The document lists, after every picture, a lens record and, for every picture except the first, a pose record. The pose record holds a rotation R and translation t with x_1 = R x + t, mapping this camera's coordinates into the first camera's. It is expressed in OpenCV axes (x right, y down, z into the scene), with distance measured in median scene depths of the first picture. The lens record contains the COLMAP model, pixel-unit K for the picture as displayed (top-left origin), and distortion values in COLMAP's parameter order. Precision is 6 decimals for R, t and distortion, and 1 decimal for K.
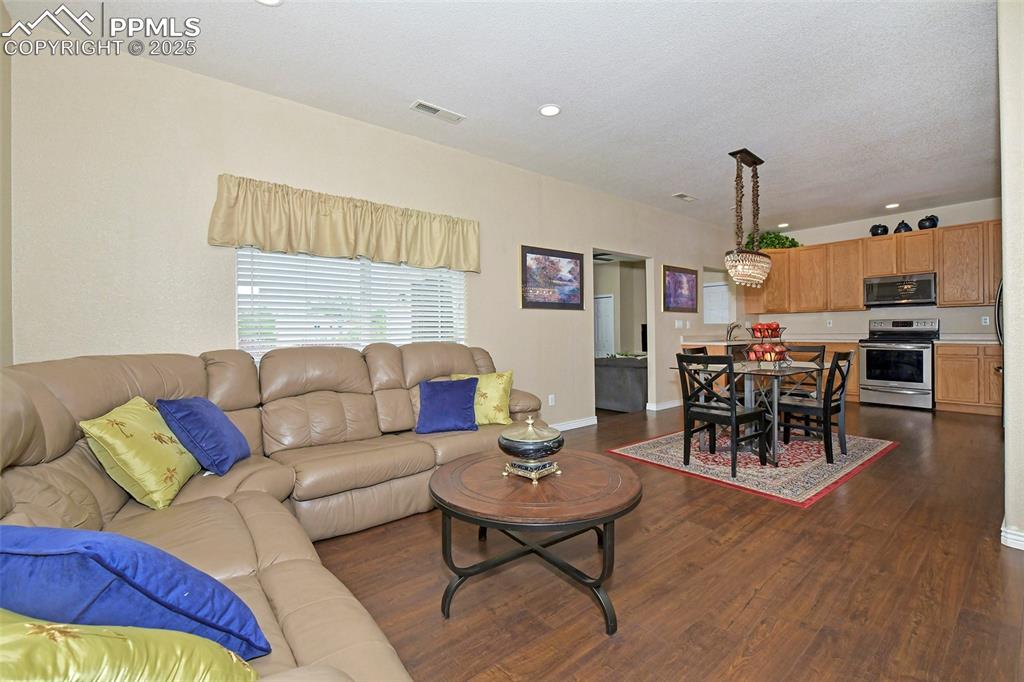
lens RADIAL K [[436.0, 0, 510.7], [0, 436.0, 332.9], [0, 0, 1]] dist [-0.000372, -0.000290]
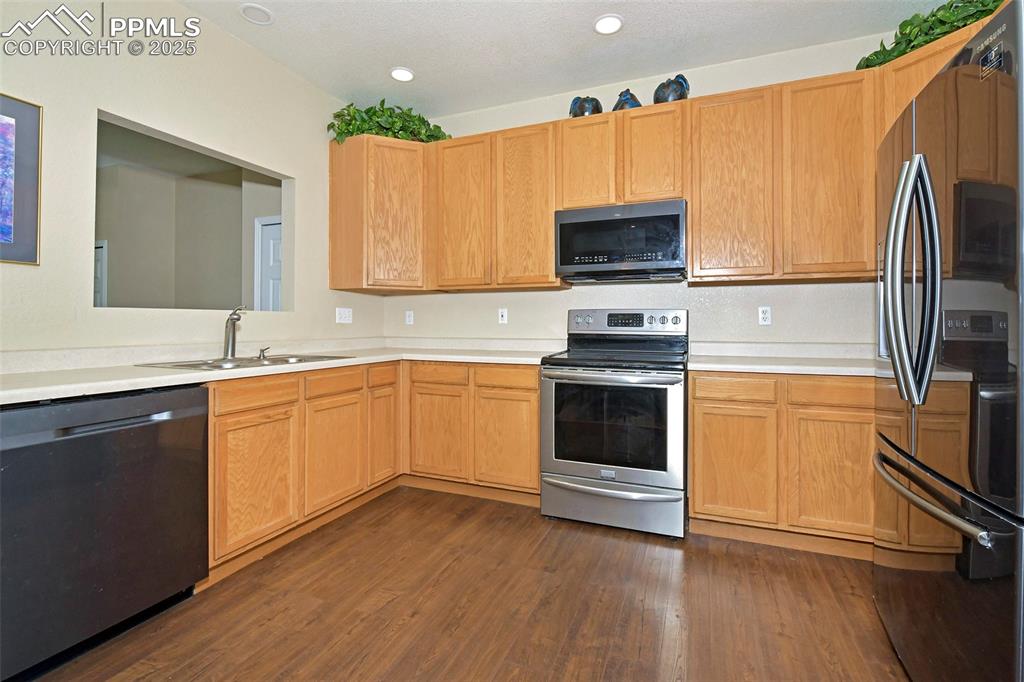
lens RADIAL K [[462.5, 0, 508.0], [0, 462.5, 327.5], [0, 0, 1]] dist [0.003041, 0.000890]
pose [[0.871758, 0.010924, 0.489815, 0.588390], [-0.010832, 0.999937, -0.003024, -0.010760], [-0.489817, -0.002669, 0.871821, 0.674342]]
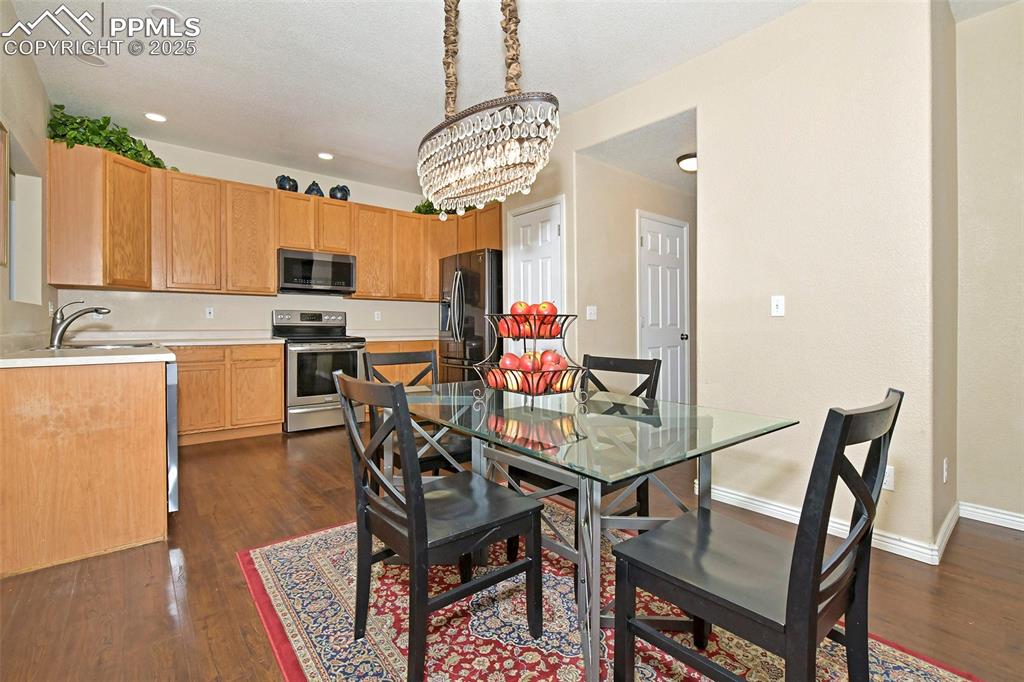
lens RADIAL K [[462.5, 0, 508.0], [0, 462.5, 327.5], [0, 0, 1]] dist [0.003041, 0.000890]
pose [[-0.026331, 0.003770, 0.999646, 0.091955], [0.000117, 0.999993, -0.003768, 0.000579], [-0.999653, 0.000017, -0.026331, 0.710441]]
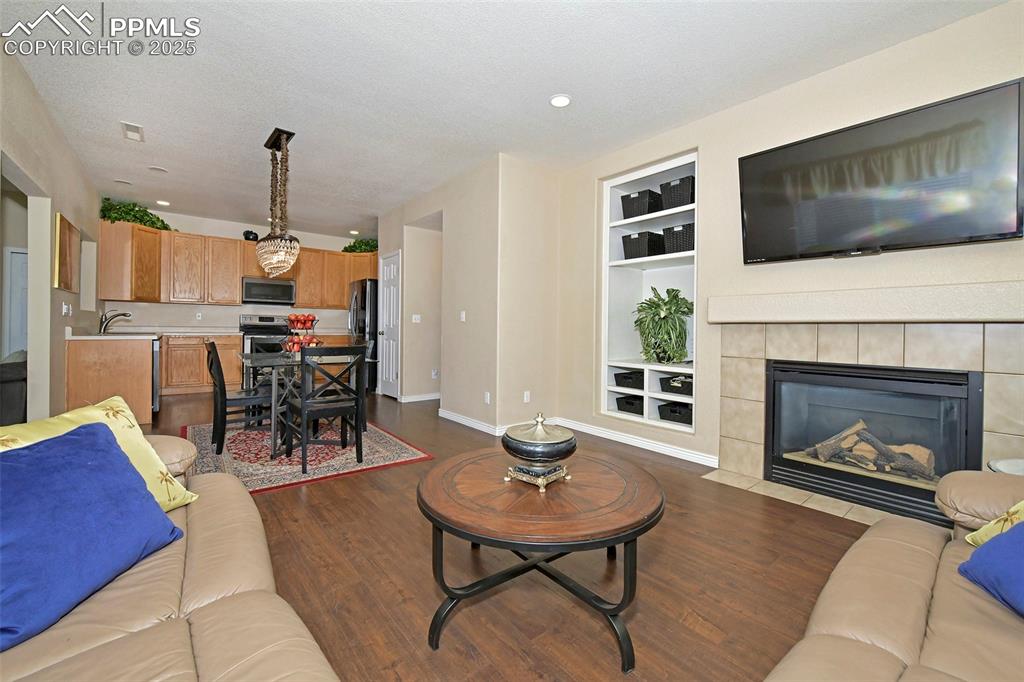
lens RADIAL K [[414.0, 0, 512.6], [0, 414.0, 331.3], [0, 0, 1]] dist [0.009574, -0.000122]
pose [[-0.017079, 0.002327, 0.999851, -0.268079], [-0.013085, 0.999911, -0.002551, 0.006853], [-0.999769, -0.013127, -0.017047, 0.356616]]
